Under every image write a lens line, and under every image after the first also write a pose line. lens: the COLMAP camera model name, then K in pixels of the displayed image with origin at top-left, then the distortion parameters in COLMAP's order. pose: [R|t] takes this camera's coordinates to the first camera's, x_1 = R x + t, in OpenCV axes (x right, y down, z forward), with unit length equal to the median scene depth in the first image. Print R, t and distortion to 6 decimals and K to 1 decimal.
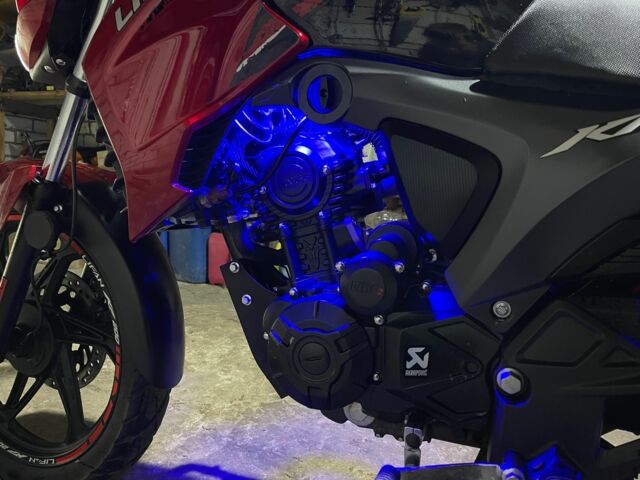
lens RADIAL K [[496.0, 0, 320.0], [0, 496.0, 240.0], [0, 0, 1]] dist [0.079877, -0.100330]
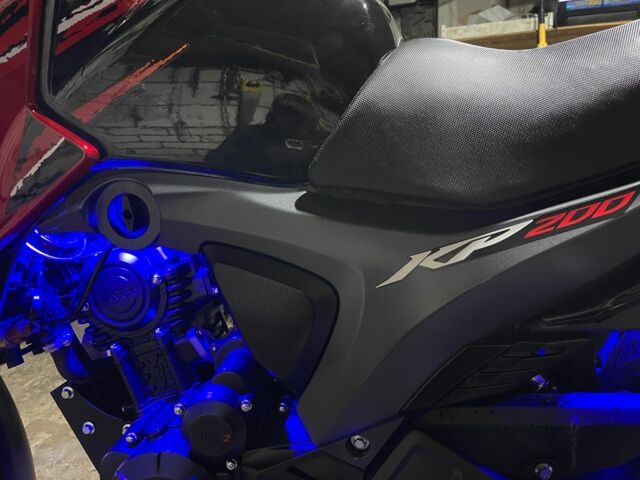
lens RADIAL K [[496.0, 0, 320.0], [0, 496.0, 240.0], [0, 0, 1]] dist [0.079877, -0.100330]
pose [[0.977290, -0.127582, 0.169195, 0.170809], [0.116307, 0.990378, 0.074992, -0.275252], [-0.177135, -0.053611, 0.982725, 0.128508]]
